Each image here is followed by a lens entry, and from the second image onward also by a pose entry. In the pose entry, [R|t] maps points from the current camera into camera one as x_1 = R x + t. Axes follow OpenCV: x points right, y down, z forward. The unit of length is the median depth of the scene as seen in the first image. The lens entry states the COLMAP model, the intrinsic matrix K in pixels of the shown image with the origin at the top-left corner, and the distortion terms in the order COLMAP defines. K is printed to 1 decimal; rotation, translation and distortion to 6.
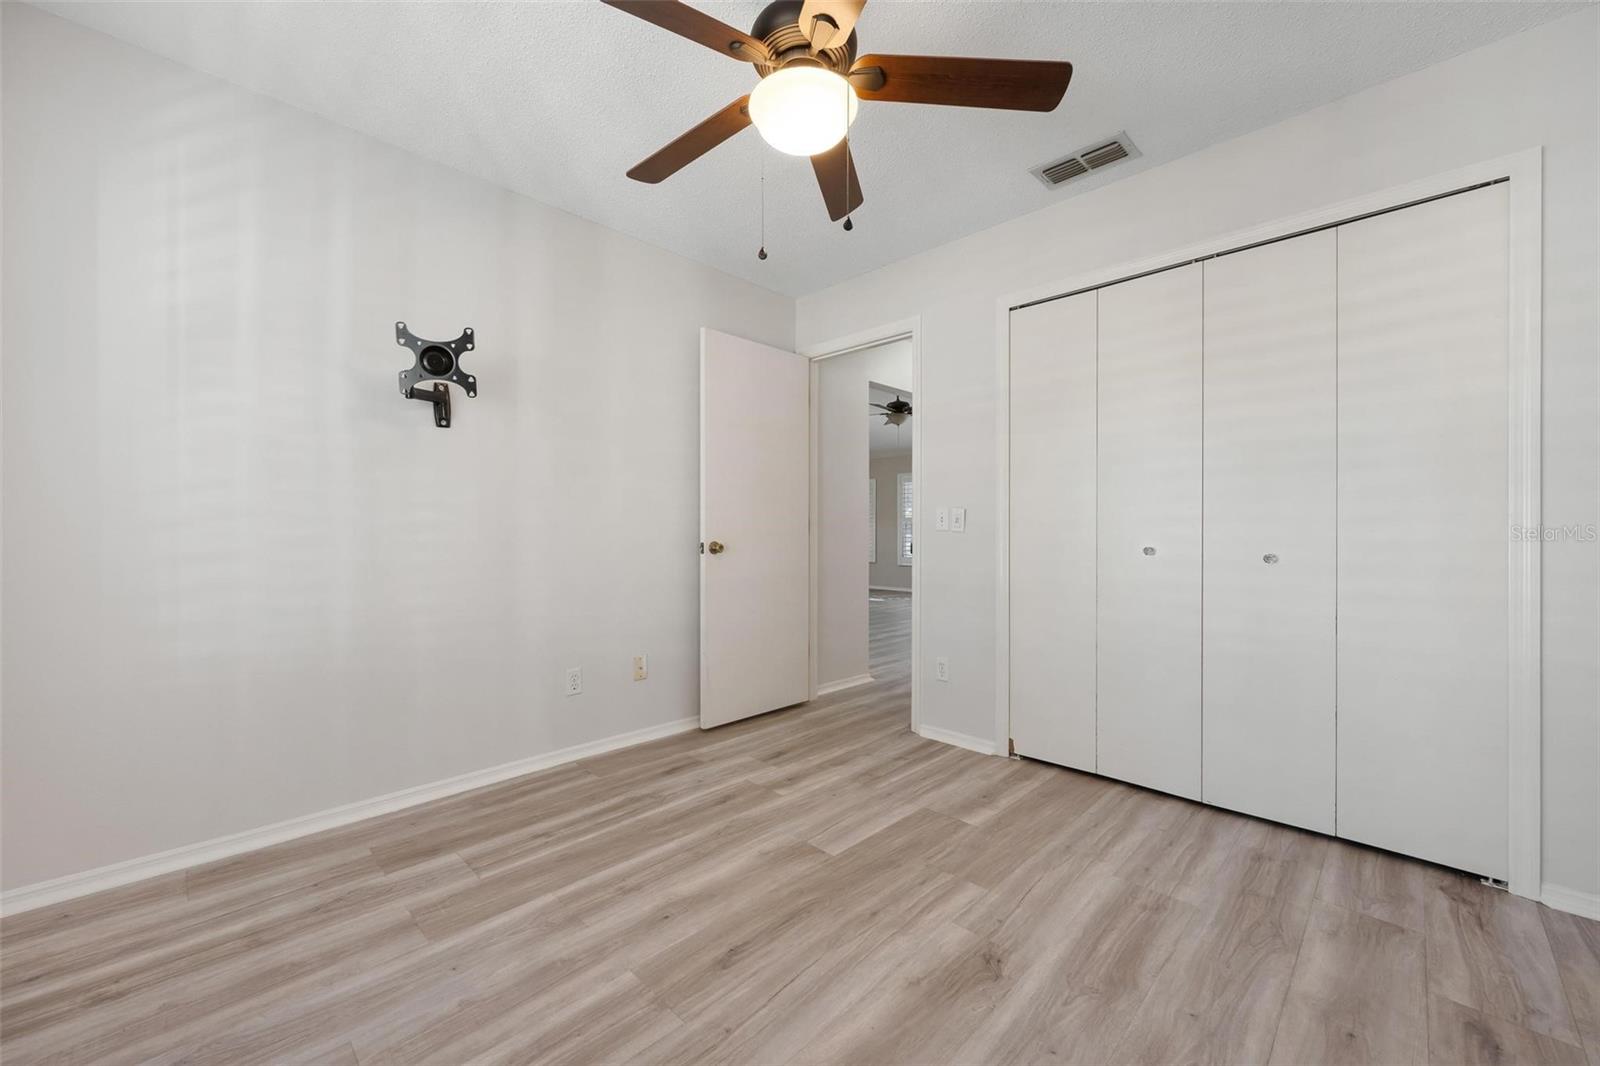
lens RADIAL K [[637.0, 0, 796.9], [0, 637.0, 530.7], [0, 0, 1]] dist [0.001086, -0.000106]
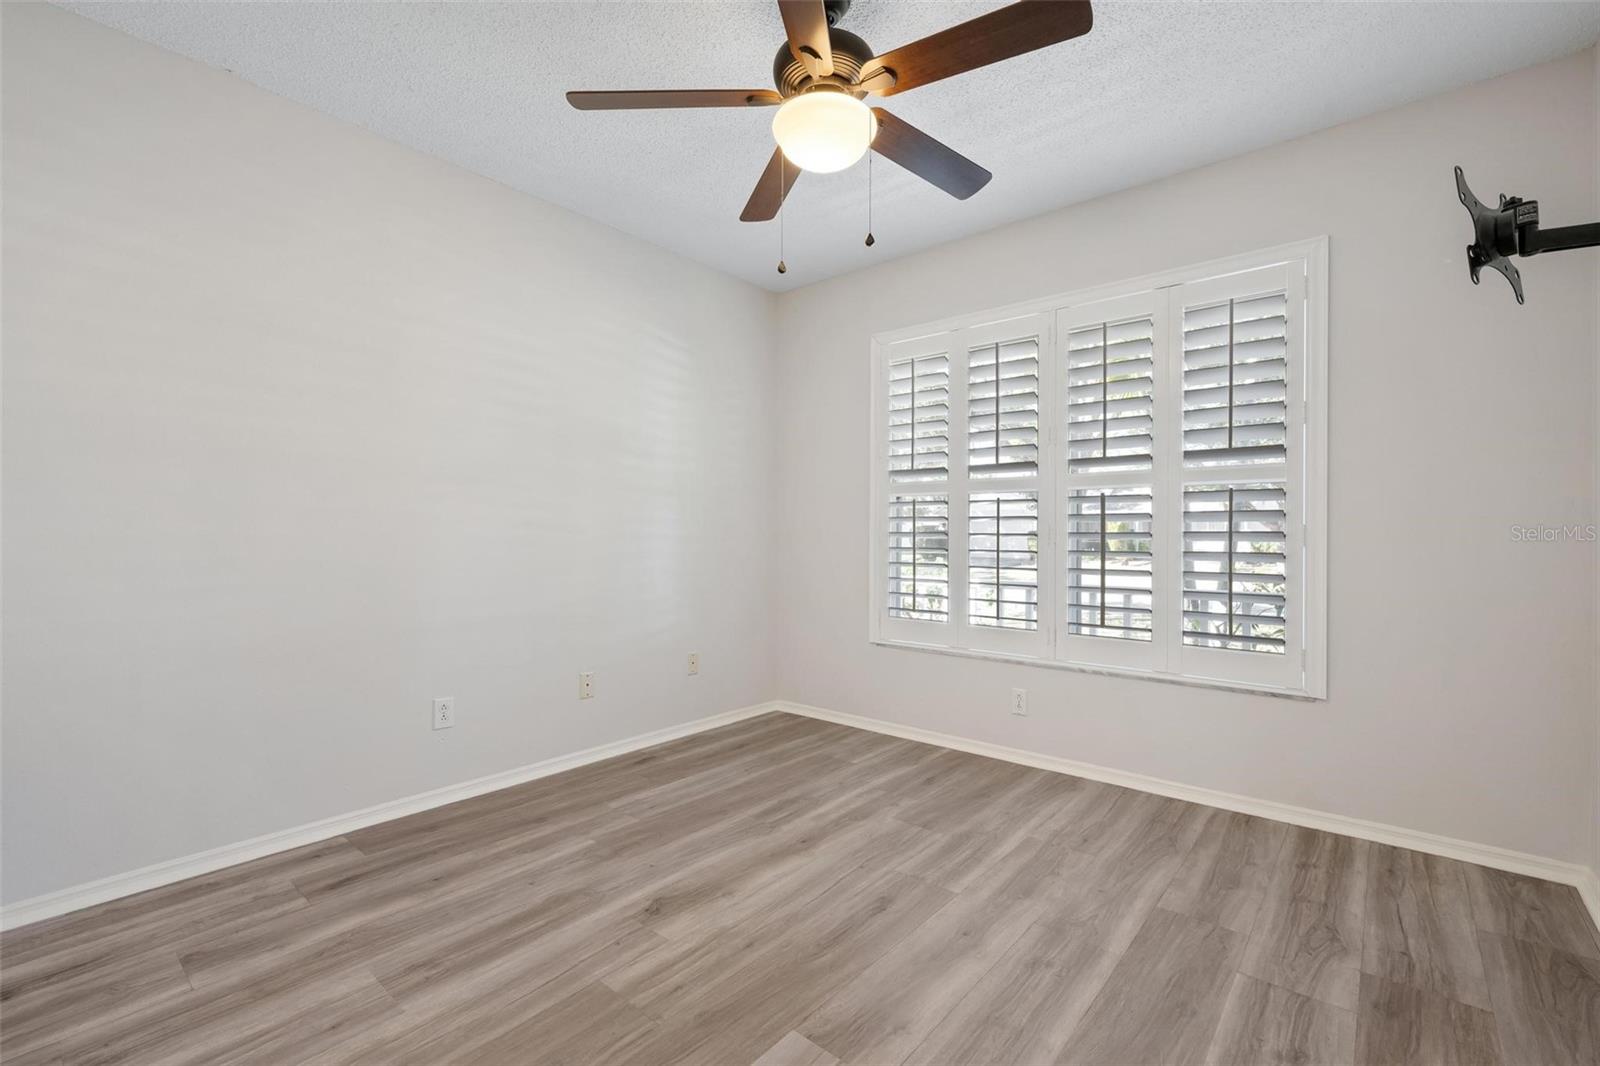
lens RADIAL K [[706.5, 0, 800.3], [0, 706.5, 535.8], [0, 0, 1]] dist [-0.001464, 0.001357]
pose [[-0.997176, -0.003118, -0.075036, 0.126508], [-0.002844, 0.999989, -0.003755, 0.008322], [0.075047, -0.003531, -0.997174, 2.047646]]
